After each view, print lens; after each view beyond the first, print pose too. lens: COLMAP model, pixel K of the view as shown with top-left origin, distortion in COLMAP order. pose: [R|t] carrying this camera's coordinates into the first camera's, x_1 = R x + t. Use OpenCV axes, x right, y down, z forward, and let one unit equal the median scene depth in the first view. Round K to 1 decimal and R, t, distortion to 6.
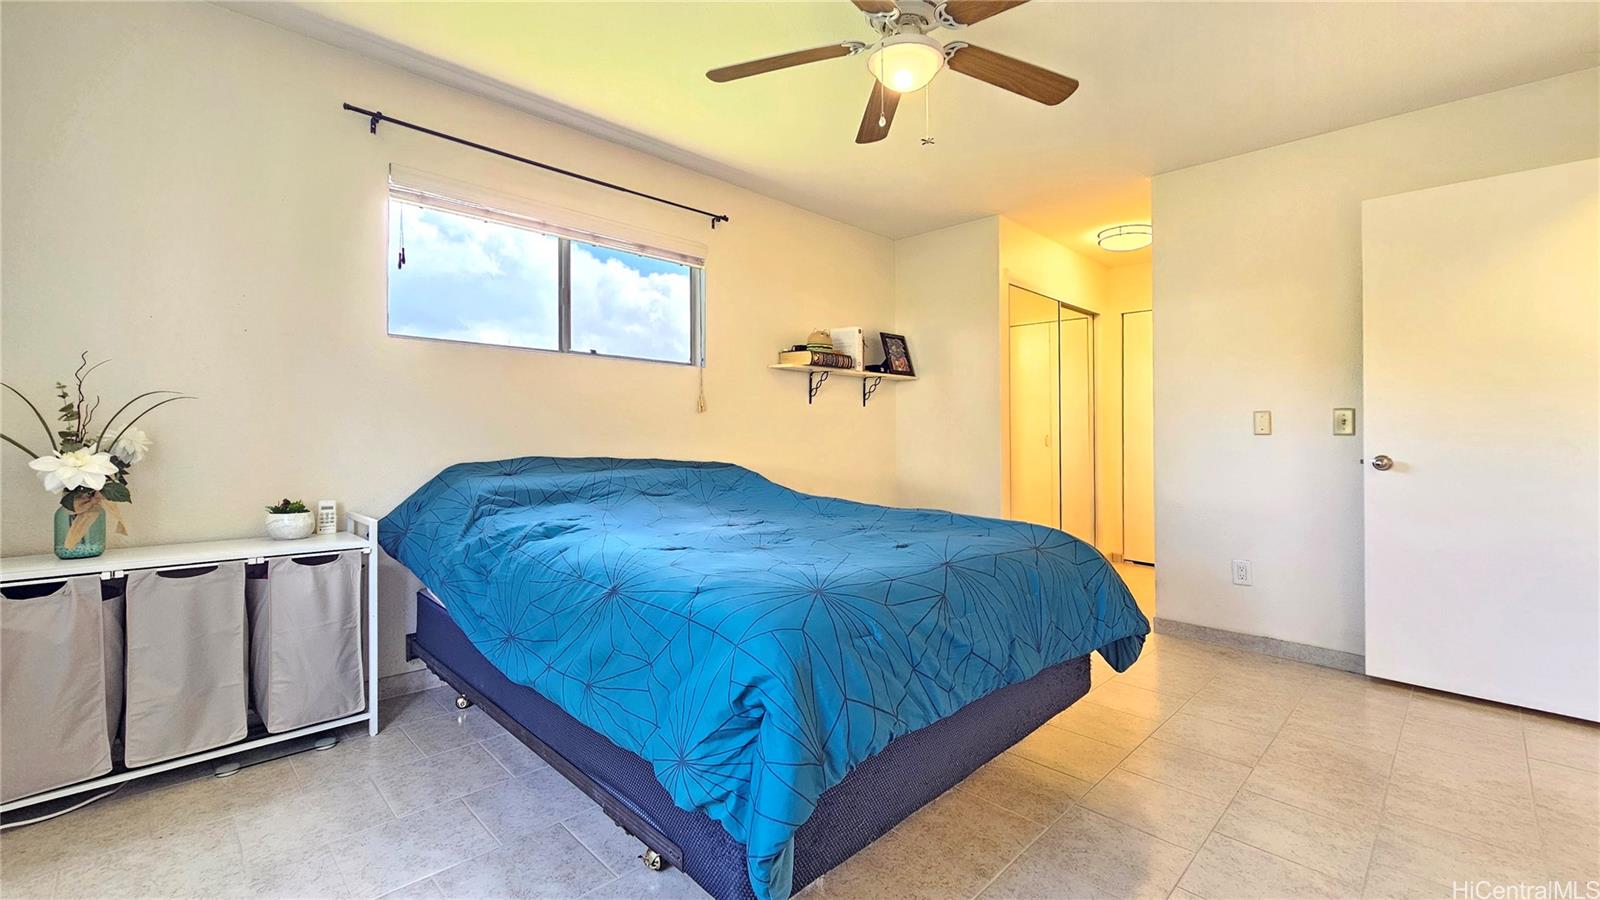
lens RADIAL K [[654.3, 0, 800.0], [0, 654.3, 438.8], [0, 0, 1]] dist [-0.002546, 0.000295]
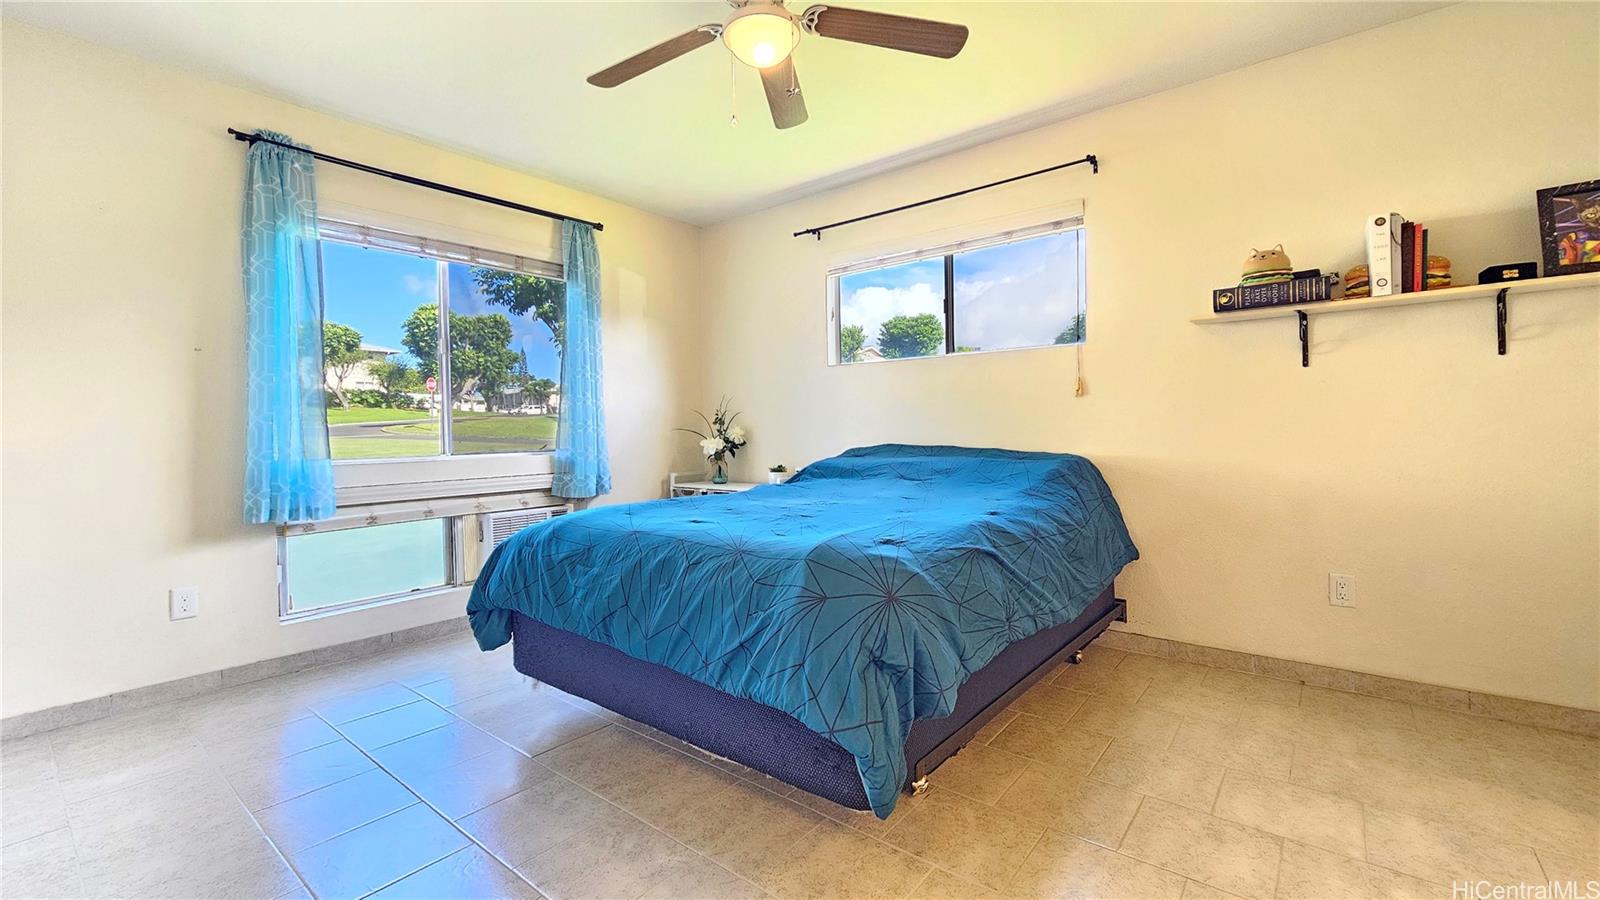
lens RADIAL K [[654.3, 0, 797.0], [0, 654.3, 447.6], [0, 0, 1]] dist [-0.002546, 0.000295]
pose [[0.126479, 0.017439, -0.991816, 0.681176], [0.015024, 0.999697, 0.019493, 0.006189], [0.991856, -0.017366, 0.126178, 0.534391]]
